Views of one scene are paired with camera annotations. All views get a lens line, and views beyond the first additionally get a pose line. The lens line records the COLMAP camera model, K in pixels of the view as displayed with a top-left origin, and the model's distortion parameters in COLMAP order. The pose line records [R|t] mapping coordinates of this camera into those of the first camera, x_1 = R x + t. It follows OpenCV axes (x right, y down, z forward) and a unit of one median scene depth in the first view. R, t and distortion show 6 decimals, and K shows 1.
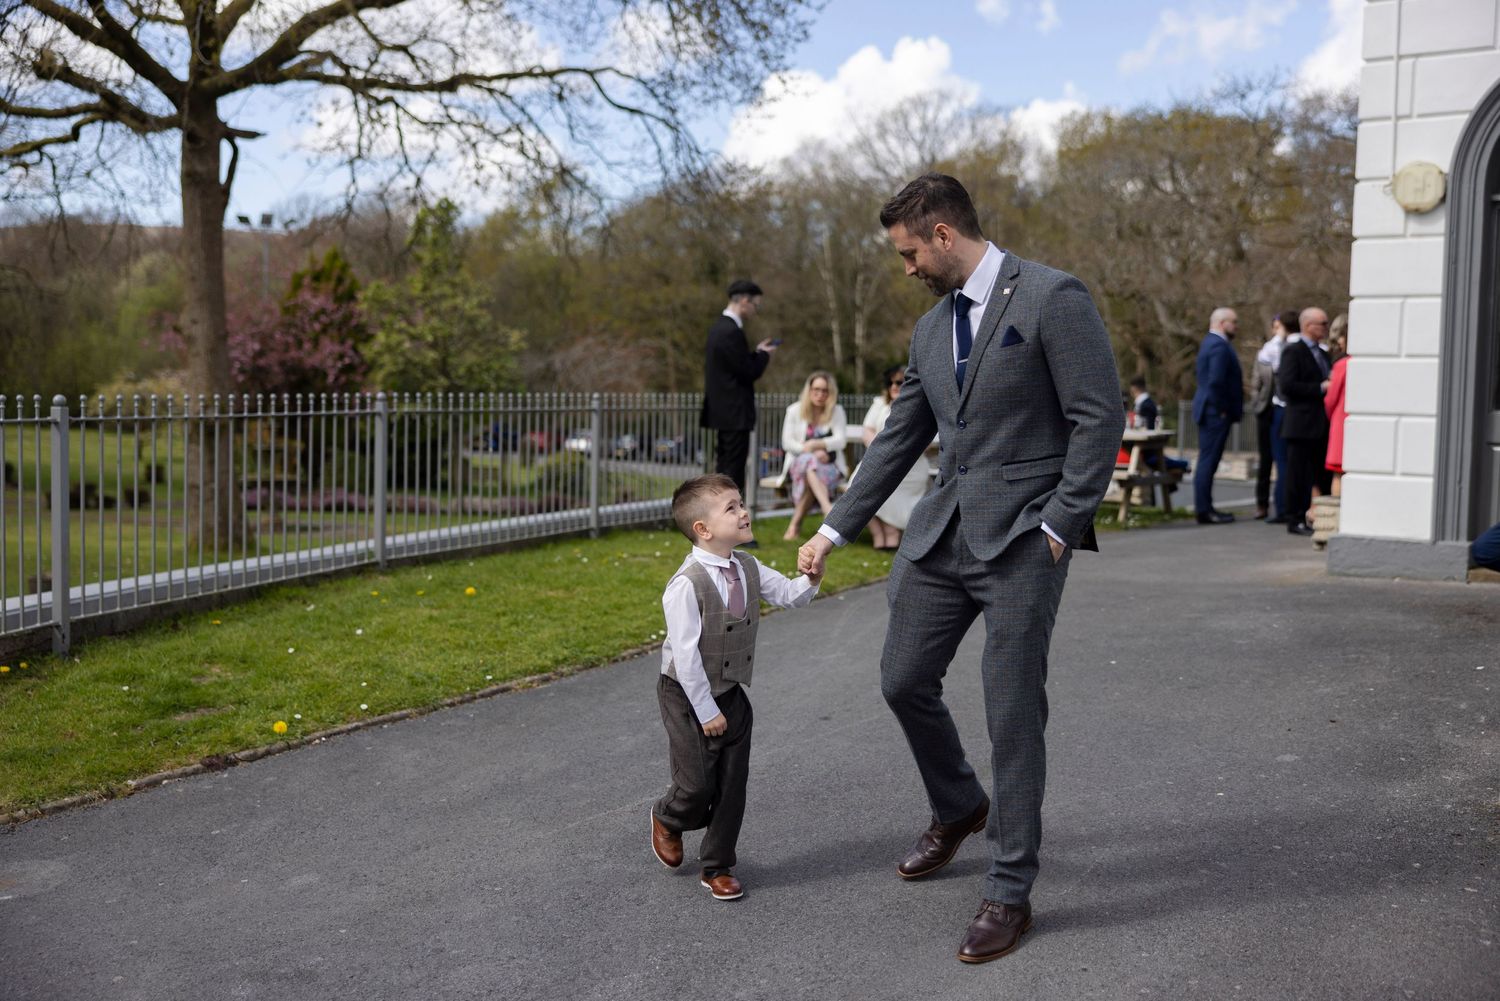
lens RADIAL K [[1731.1, 0, 750.0], [0, 1731.1, 500.5], [0, 0, 1]] dist [0.011579, -0.033628]
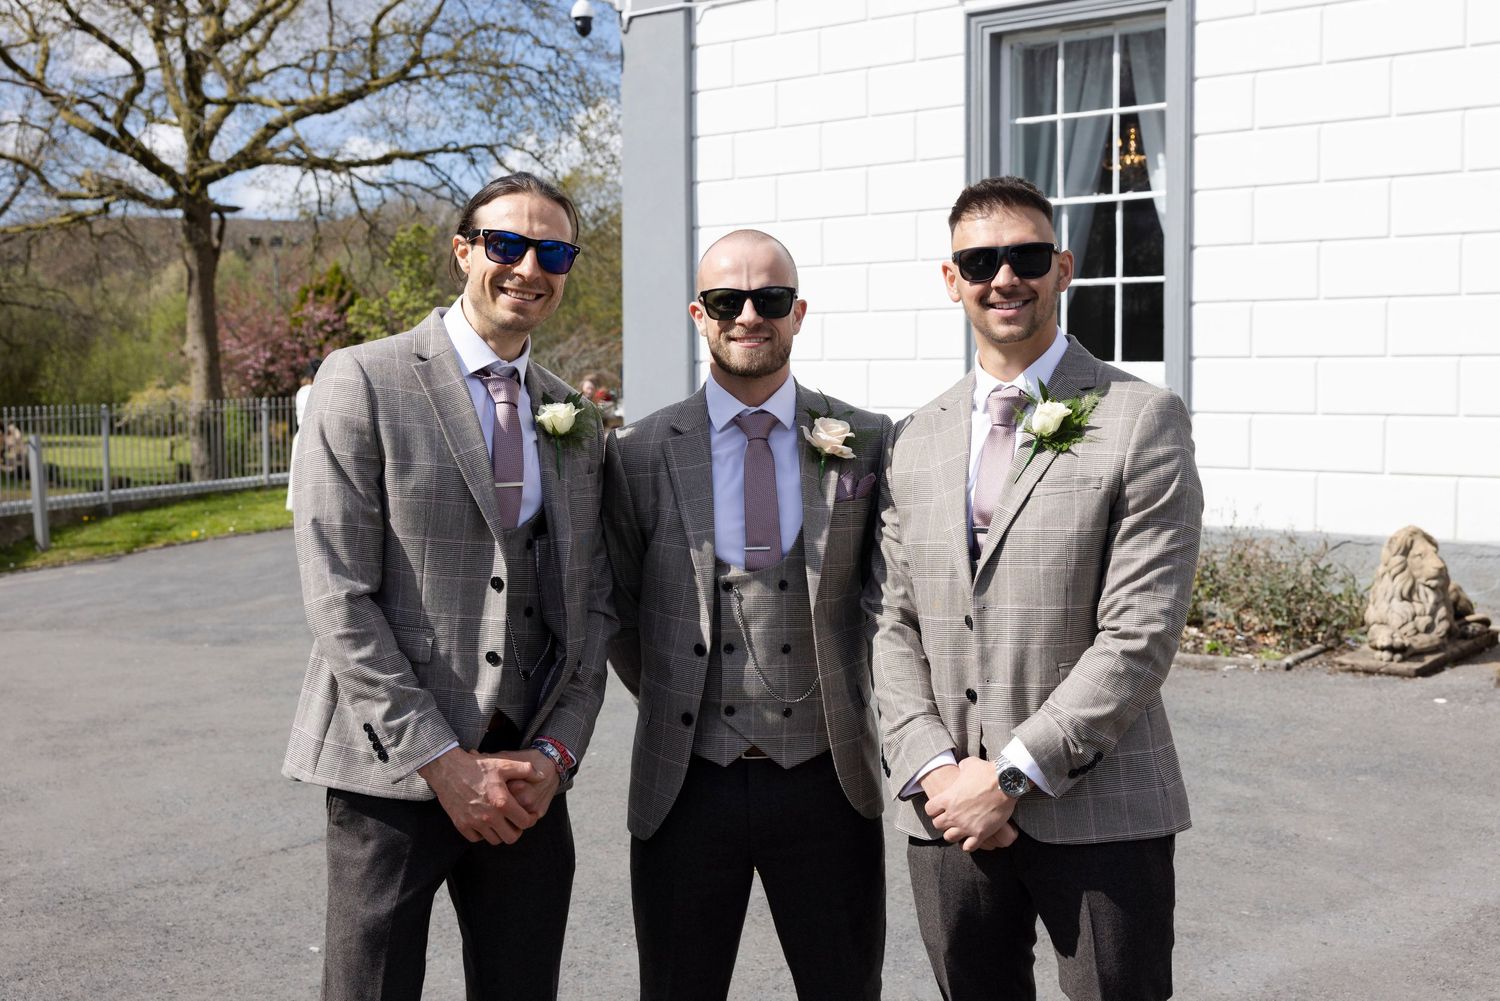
lens RADIAL K [[1801.9, 0, 750.0], [0, 1801.9, 500.5], [0, 0, 1]] dist [-0.015793, 0.017984]
pose [[0.999156, -0.025755, -0.031984, 0.139094], [0.025908, 0.999655, 0.004387, 0.020285], [0.031860, -0.005212, 0.999479, -0.356633]]
